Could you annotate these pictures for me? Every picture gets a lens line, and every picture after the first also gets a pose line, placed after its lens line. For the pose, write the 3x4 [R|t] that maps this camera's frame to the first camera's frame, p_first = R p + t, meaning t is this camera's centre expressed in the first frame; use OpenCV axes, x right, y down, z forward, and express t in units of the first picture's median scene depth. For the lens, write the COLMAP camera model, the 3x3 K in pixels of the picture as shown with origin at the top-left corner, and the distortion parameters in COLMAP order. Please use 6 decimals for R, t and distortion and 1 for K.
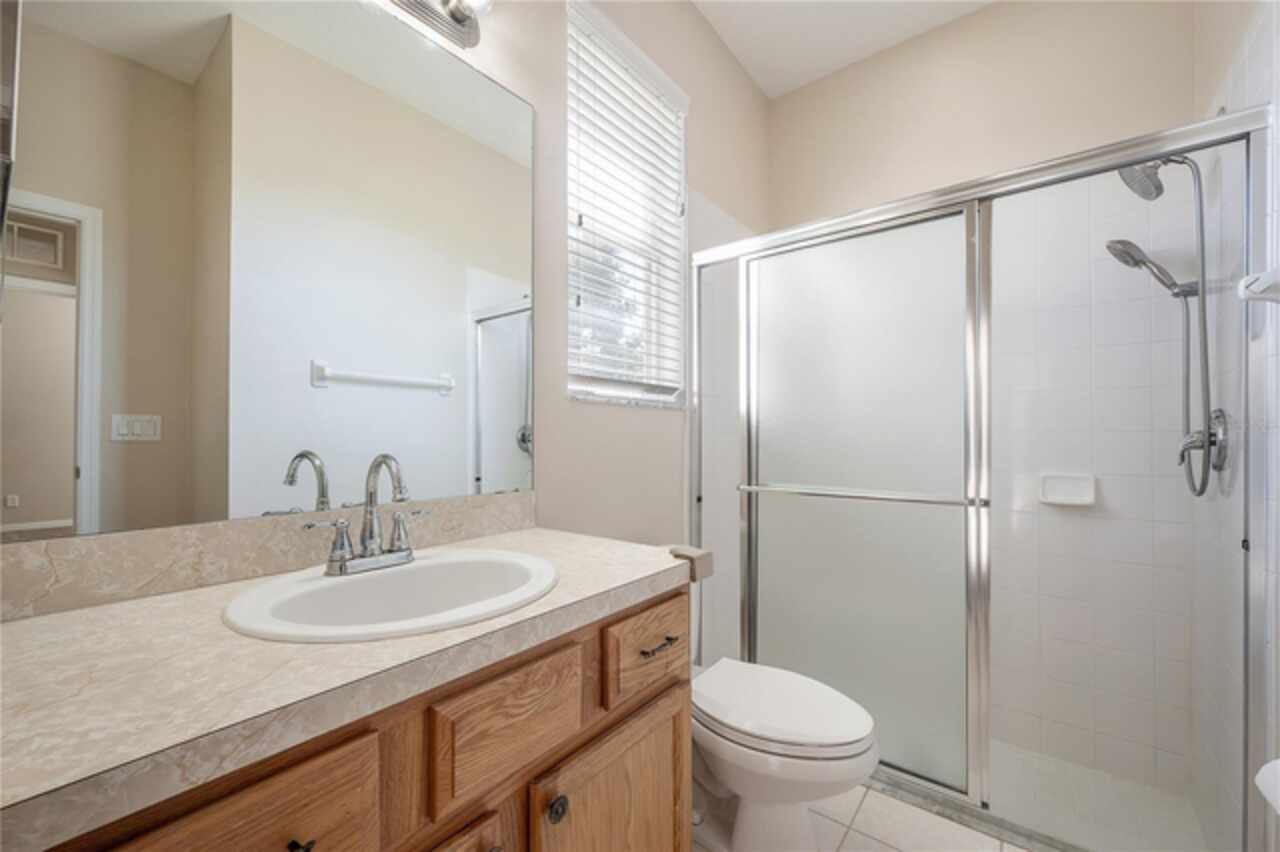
lens RADIAL K [[513.3, 0, 644.6], [0, 513.3, 425.1], [0, 0, 1]] dist [-0.000005, 0.000796]
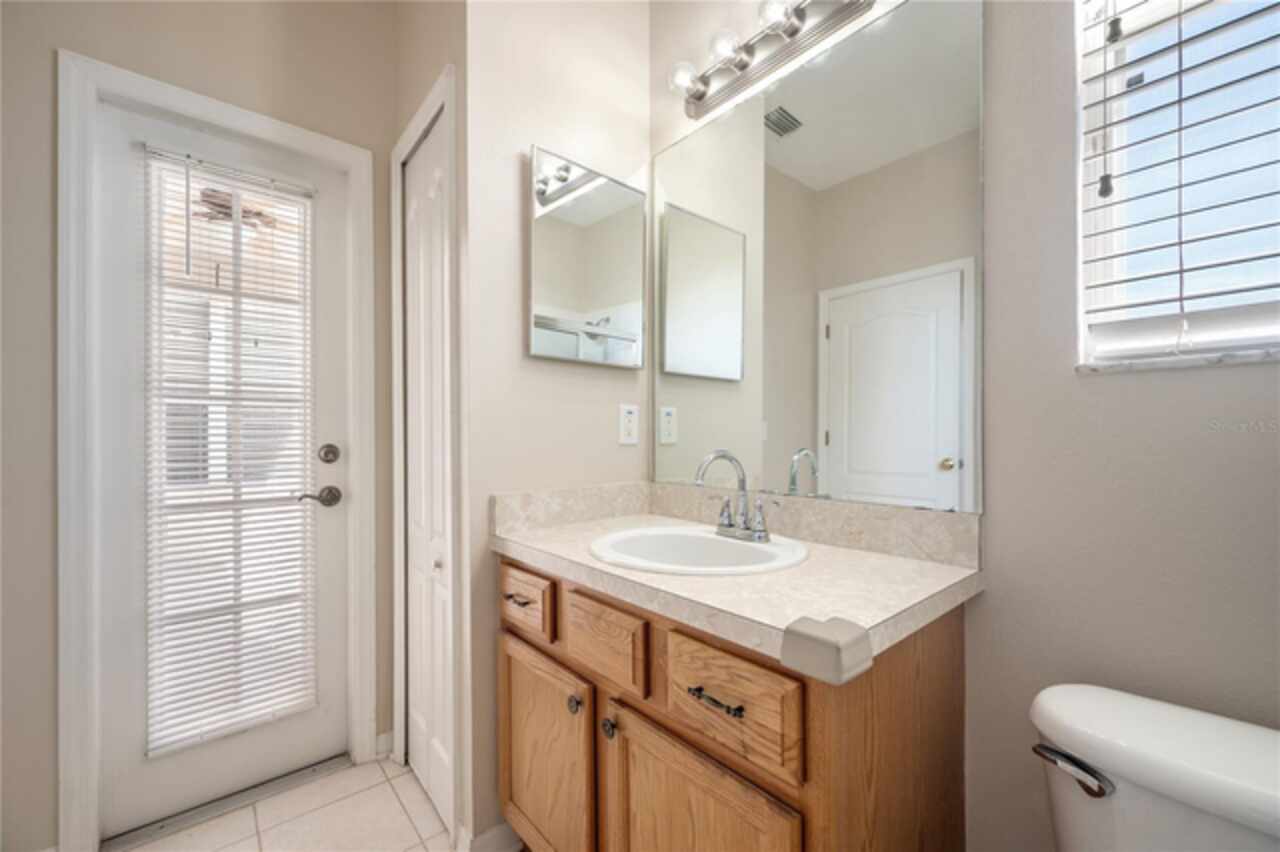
lens RADIAL K [[513.3, 0, 640.5], [0, 513.3, 433.7], [0, 0, 1]] dist [-0.000005, 0.000796]
pose [[-0.202003, -0.005782, -0.979368, 0.816546], [0.023401, 0.999669, -0.010728, 0.020181], [0.979105, -0.025086, -0.201801, 1.027645]]
